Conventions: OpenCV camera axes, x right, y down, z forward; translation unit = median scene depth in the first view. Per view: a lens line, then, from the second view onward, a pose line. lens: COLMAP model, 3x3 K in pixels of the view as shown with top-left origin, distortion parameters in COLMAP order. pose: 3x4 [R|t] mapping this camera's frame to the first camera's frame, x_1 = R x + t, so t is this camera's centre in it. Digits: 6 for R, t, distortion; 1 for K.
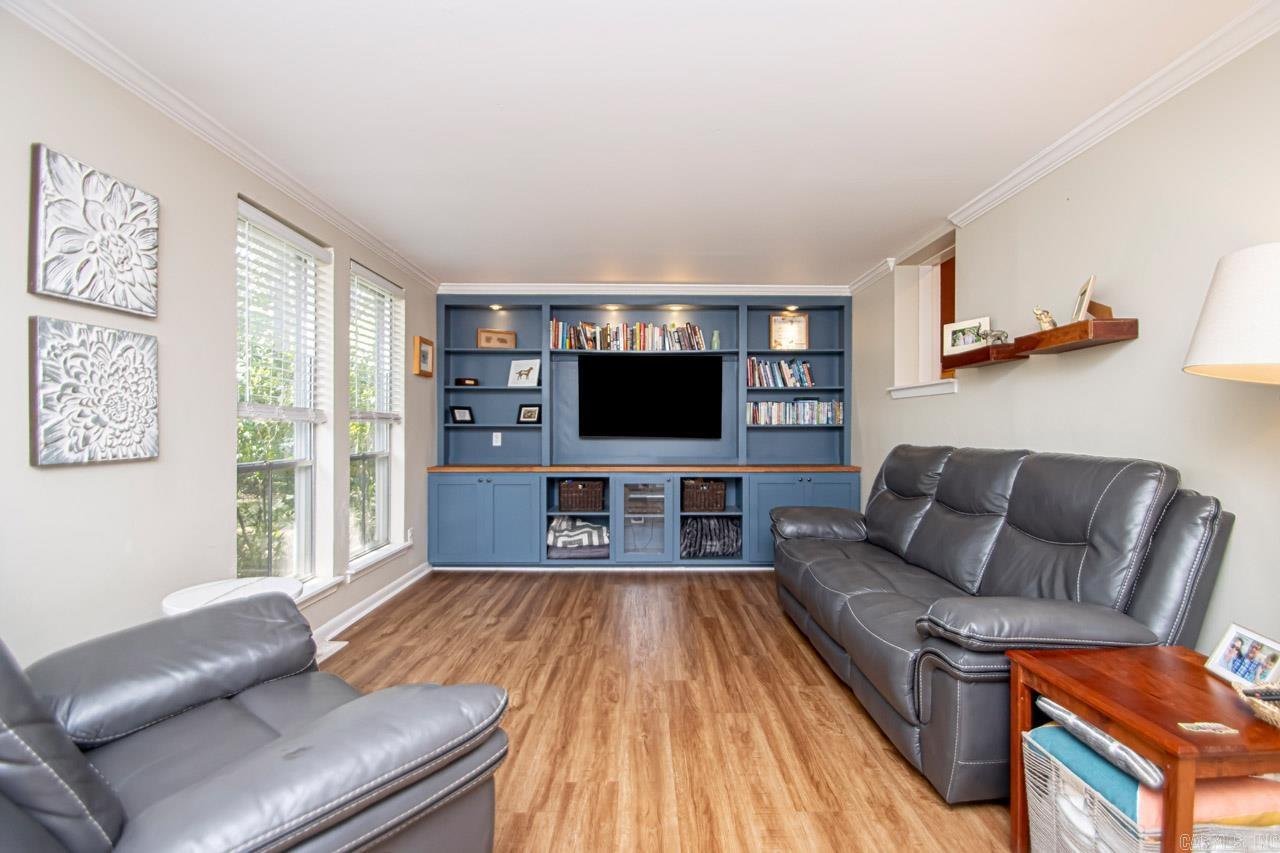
lens RADIAL K [[591.0, 0, 645.6], [0, 591.0, 422.9], [0, 0, 1]] dist [0.014767, -0.000327]
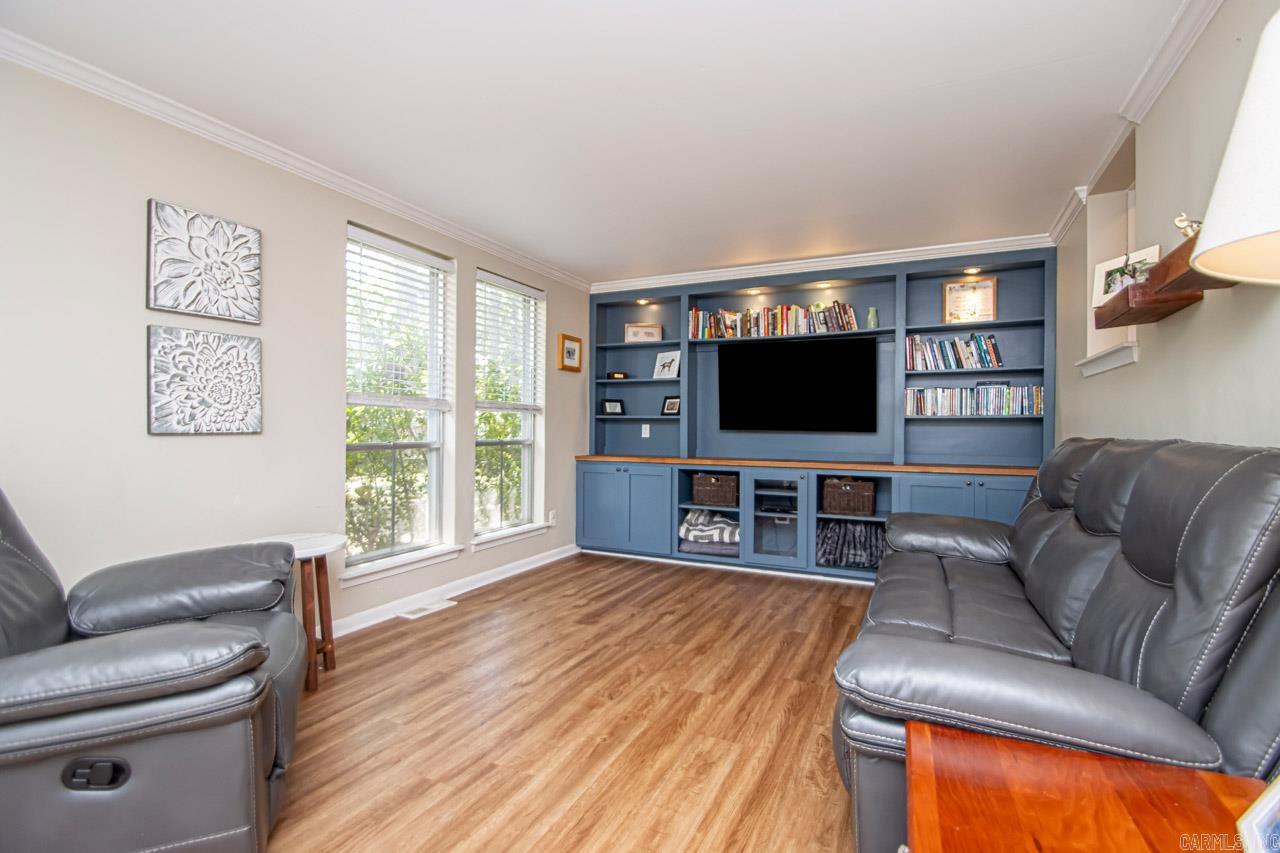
lens RADIAL K [[589.9, 0, 653.7], [0, 589.9, 425.1], [0, 0, 1]] dist [0.016977, 0.000223]
pose [[0.903608, 0.004709, -0.428335, 0.241928], [-0.003596, 0.999988, 0.003407, 0.016865], [0.428346, -0.001539, 0.903614, 0.101101]]
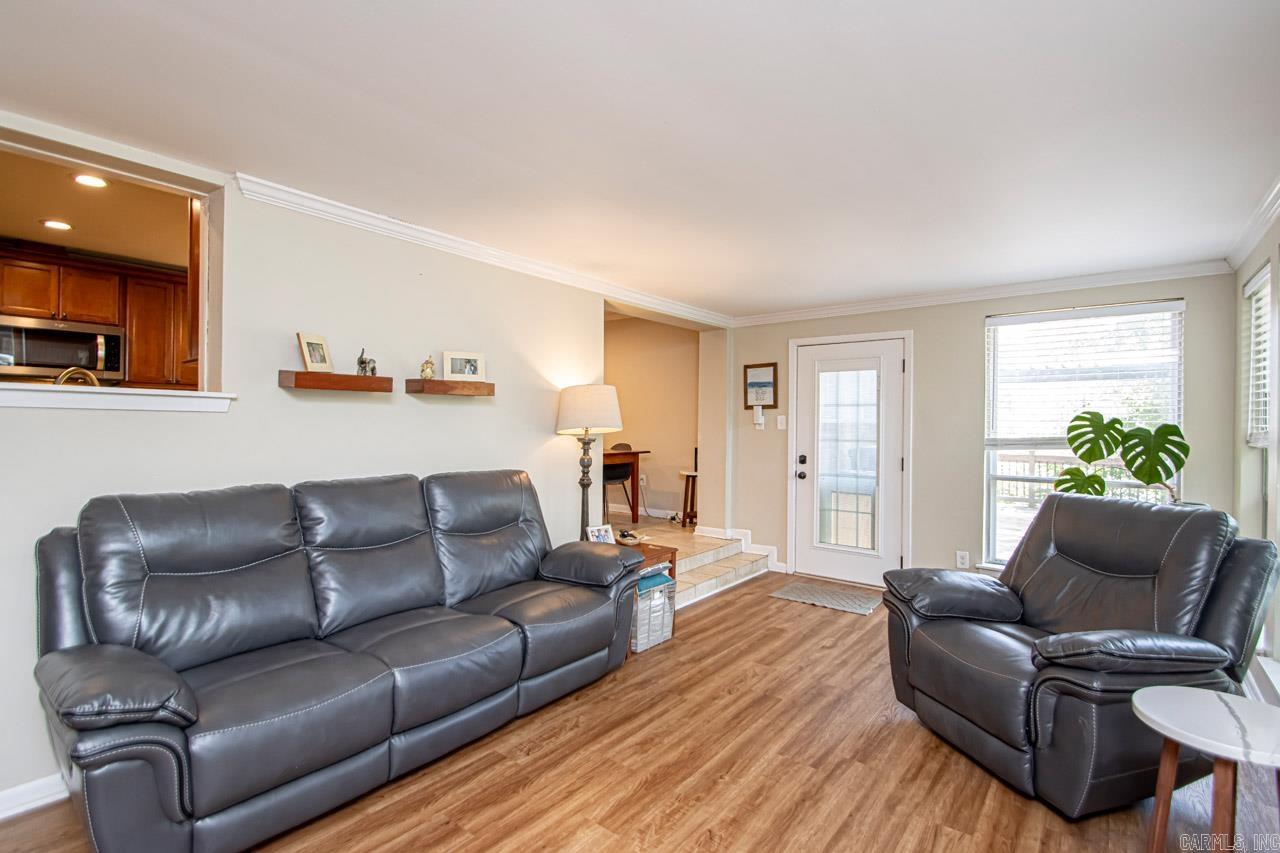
lens RADIAL K [[589.9, 0, 653.7], [0, 589.9, 425.1], [0, 0, 1]] dist [0.016977, 0.000223]
pose [[-0.784319, -0.010168, 0.620274, -0.275991], [-0.015430, 0.999876, -0.003121, -0.033936], [-0.620166, -0.012019, -0.784379, 0.973560]]
